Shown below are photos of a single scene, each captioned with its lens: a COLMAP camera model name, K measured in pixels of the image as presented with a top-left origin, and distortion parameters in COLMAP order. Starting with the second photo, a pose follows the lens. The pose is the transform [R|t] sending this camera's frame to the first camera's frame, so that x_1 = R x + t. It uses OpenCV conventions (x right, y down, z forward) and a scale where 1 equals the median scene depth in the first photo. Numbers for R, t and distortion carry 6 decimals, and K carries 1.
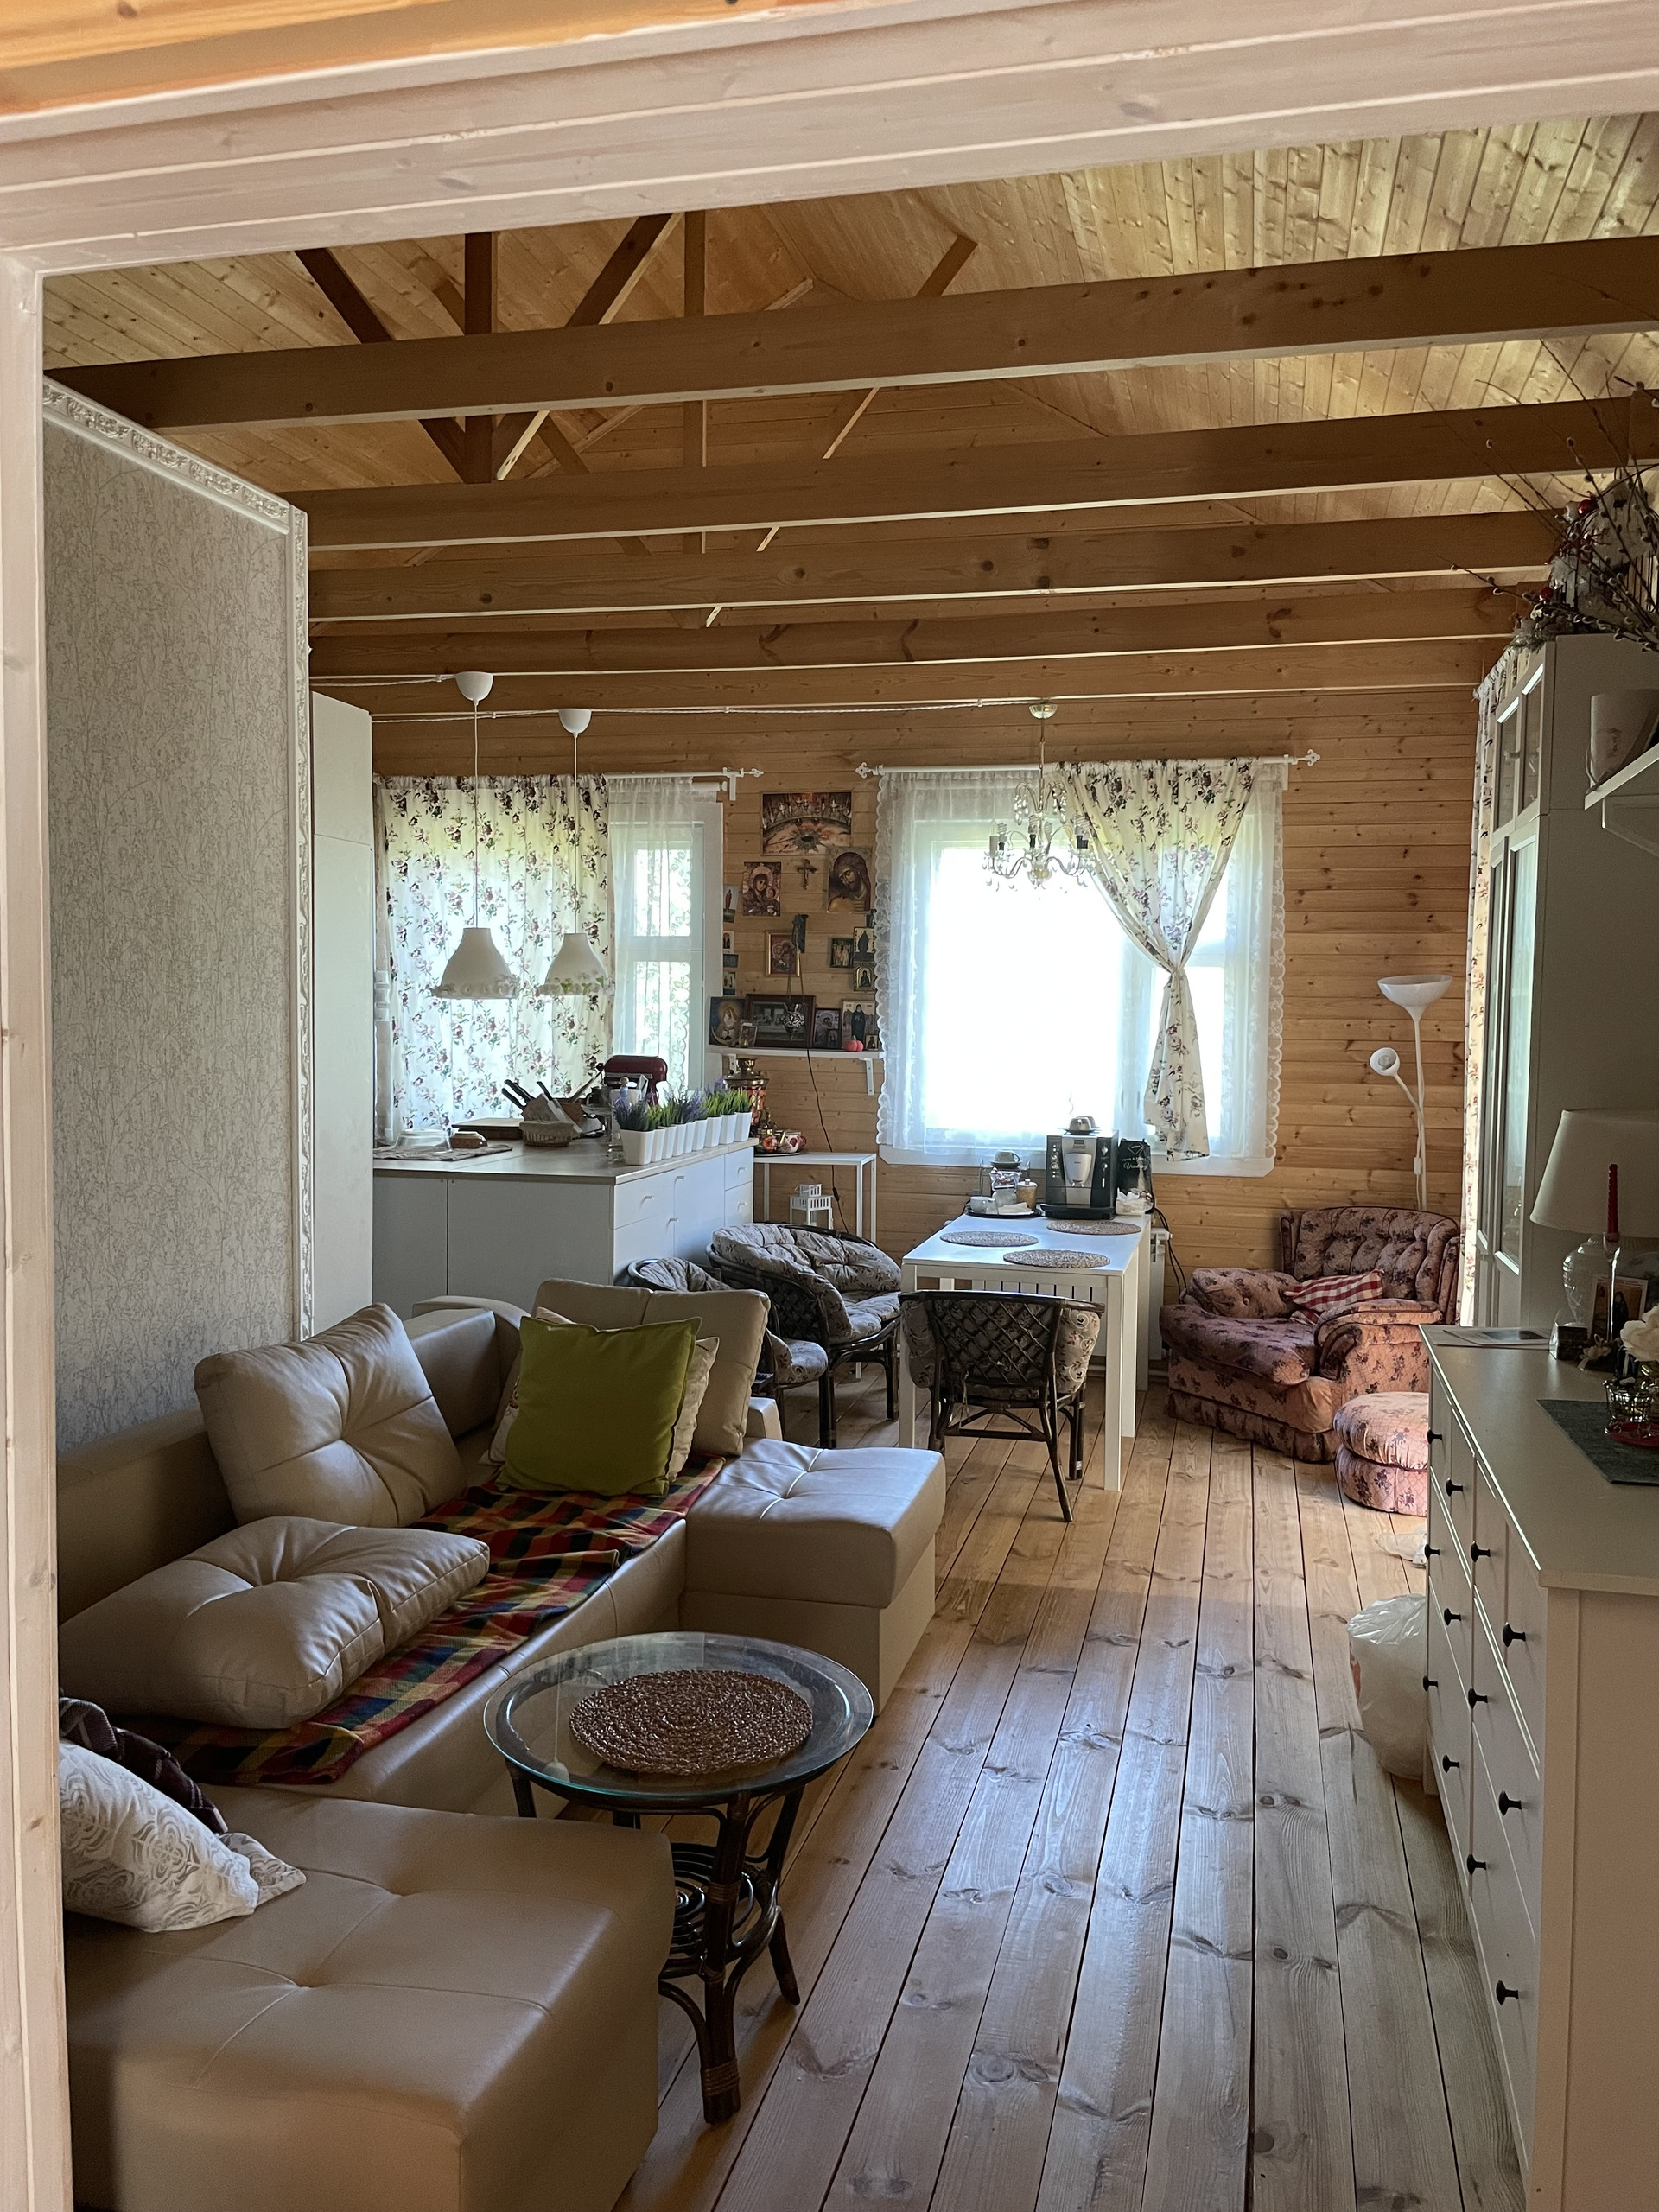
lens RADIAL K [[1699.1, 0, 818.7], [0, 1699.1, 1102.0], [0, 0, 1]] dist [0.075035, -0.099014]
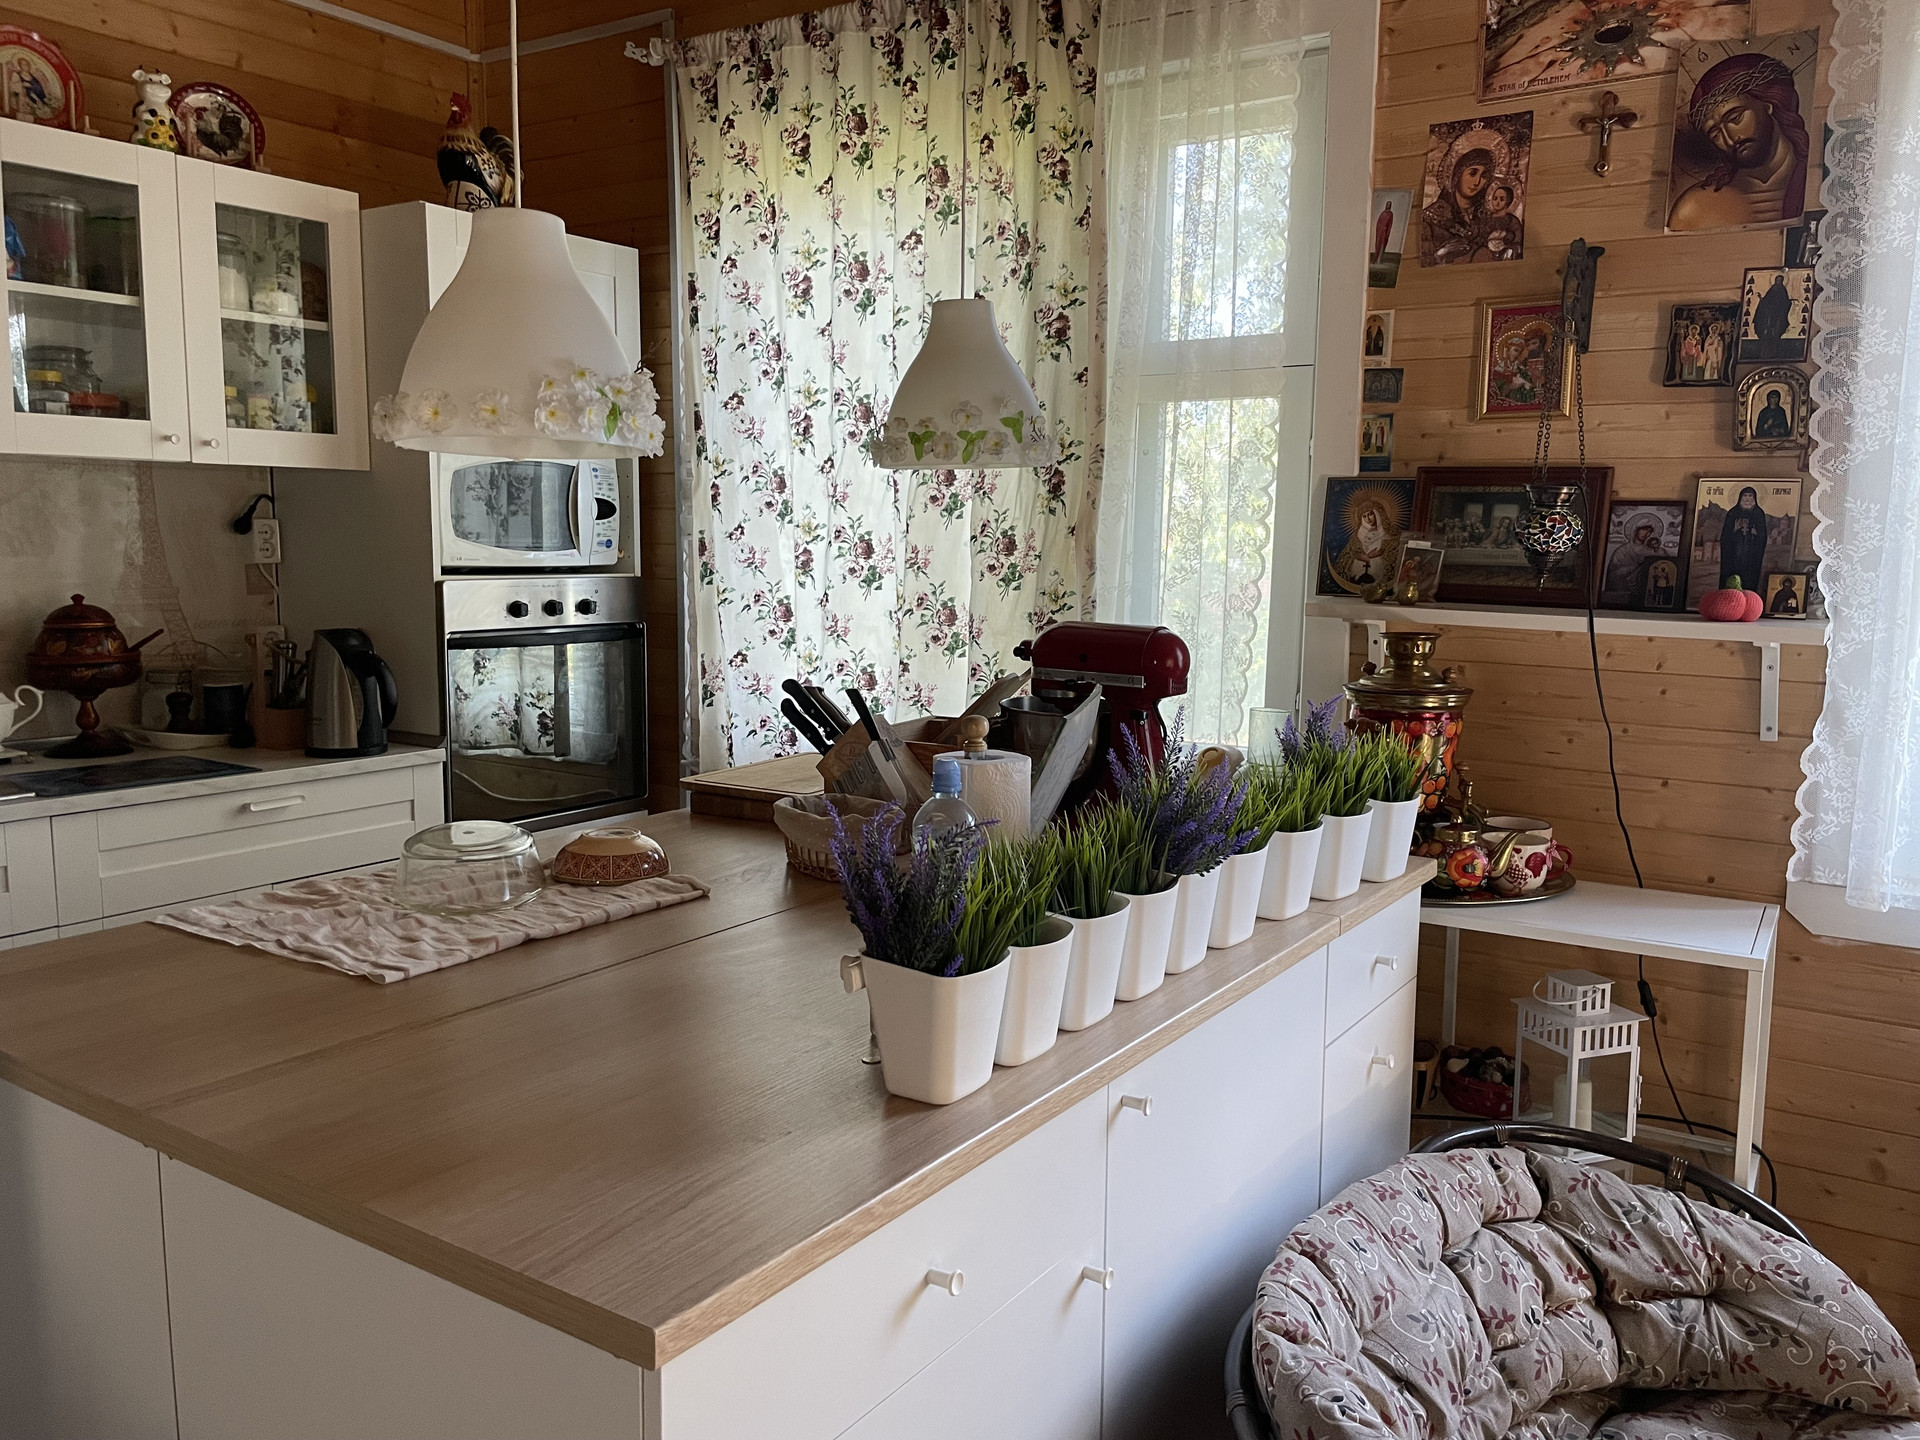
lens RADIAL K [[1474.8, 0, 984.1], [0, 1474.8, 733.0], [0, 0, 1]] dist [0.075035, -0.099014]
pose [[0.947064, 0.043245, -0.318119, -0.027049], [-0.020717, 0.997053, 0.073864, -0.026550], [0.320376, -0.063363, 0.945169, 0.665355]]
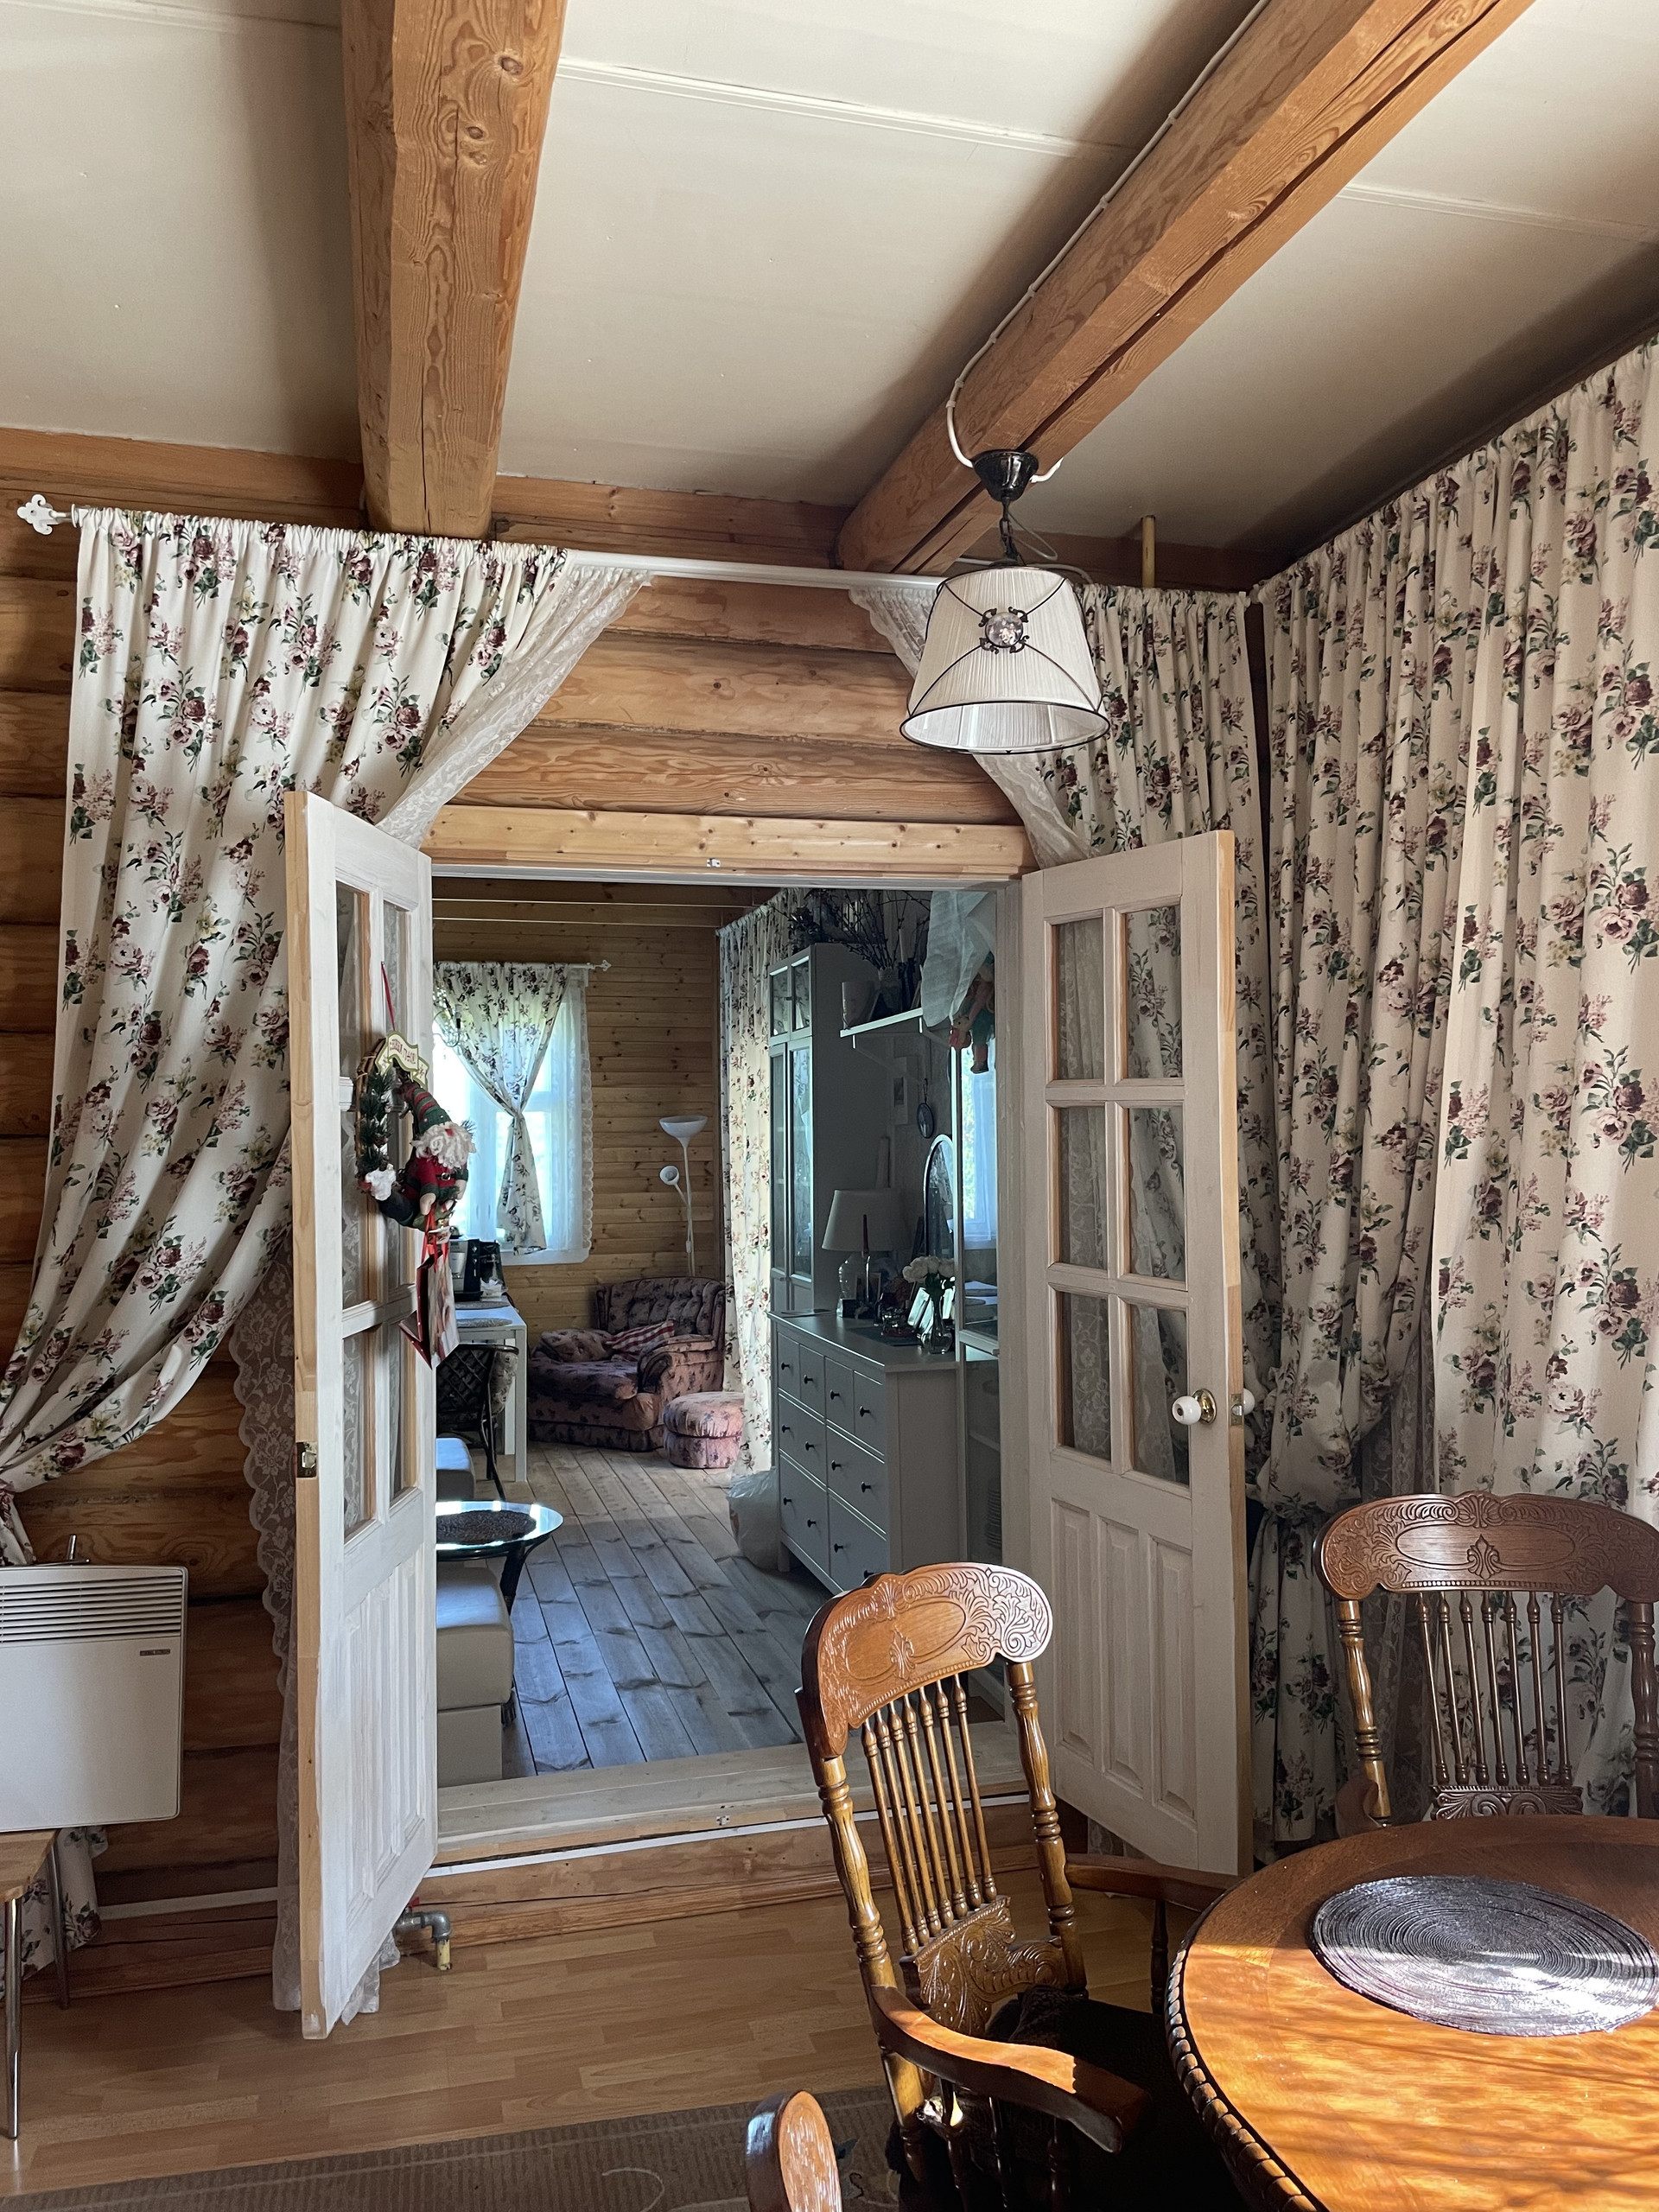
lens RADIAL K [[1699.1, 0, 834.2], [0, 1699.1, 1106.5], [0, 0, 1]] dist [0.075035, -0.099014]
pose [[0.874209, -0.013593, 0.485360, -0.229133], [0.049854, 0.996838, -0.061877, 0.013431], [-0.482984, 0.078291, 0.872122, -0.312590]]
